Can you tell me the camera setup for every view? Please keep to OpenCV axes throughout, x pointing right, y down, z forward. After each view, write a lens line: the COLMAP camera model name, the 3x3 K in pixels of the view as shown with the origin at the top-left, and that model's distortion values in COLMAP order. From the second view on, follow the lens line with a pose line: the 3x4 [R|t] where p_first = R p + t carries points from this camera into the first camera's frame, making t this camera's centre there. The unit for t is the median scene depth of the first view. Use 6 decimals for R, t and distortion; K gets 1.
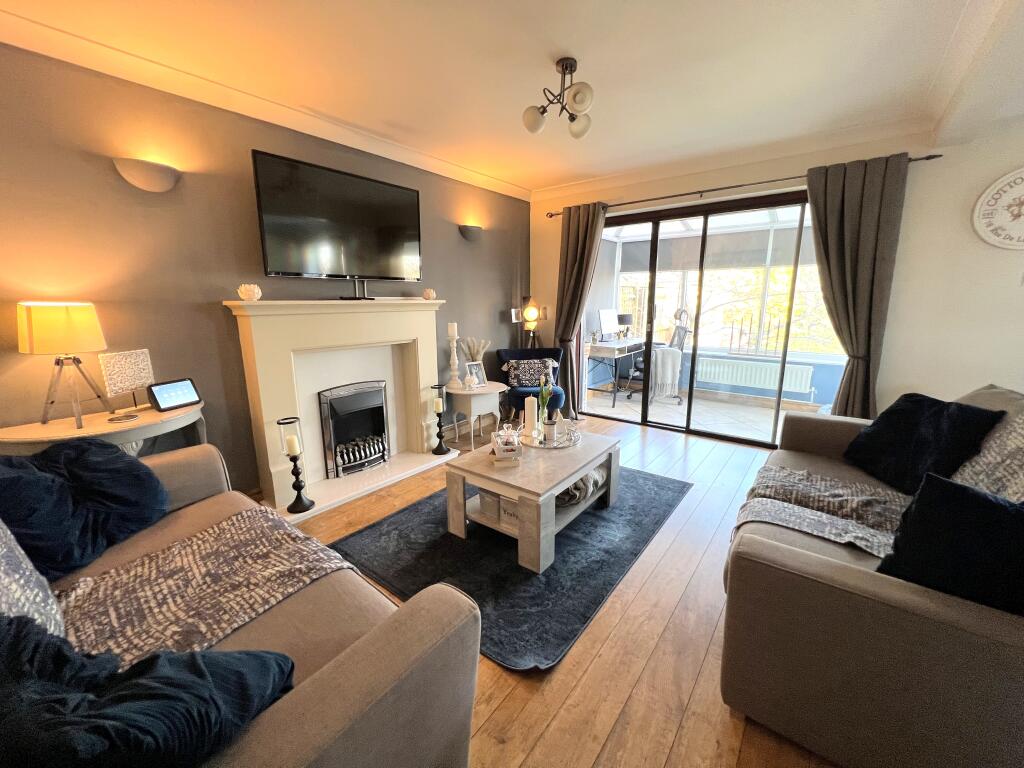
lens RADIAL K [[420.6, 0, 512.0], [0, 420.6, 384.0], [0, 0, 1]] dist [0.000060, 0.000027]
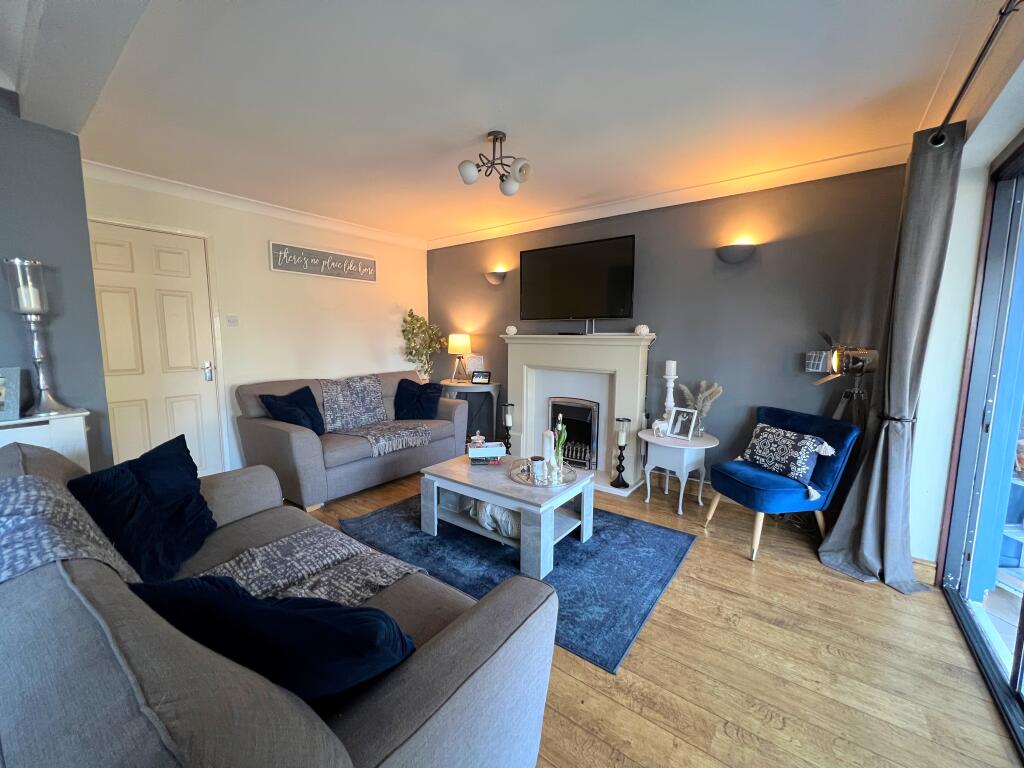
lens RADIAL K [[411.7, 0, 512.0], [0, 411.7, 384.0], [0, 0, 1]] dist [-0.000893, -0.000162]
pose [[0.004969, 0.123221, -0.992367, 0.884577], [-0.201176, 0.972213, 0.119712, -0.156828], [0.979543, 0.199045, 0.029620, 0.758548]]
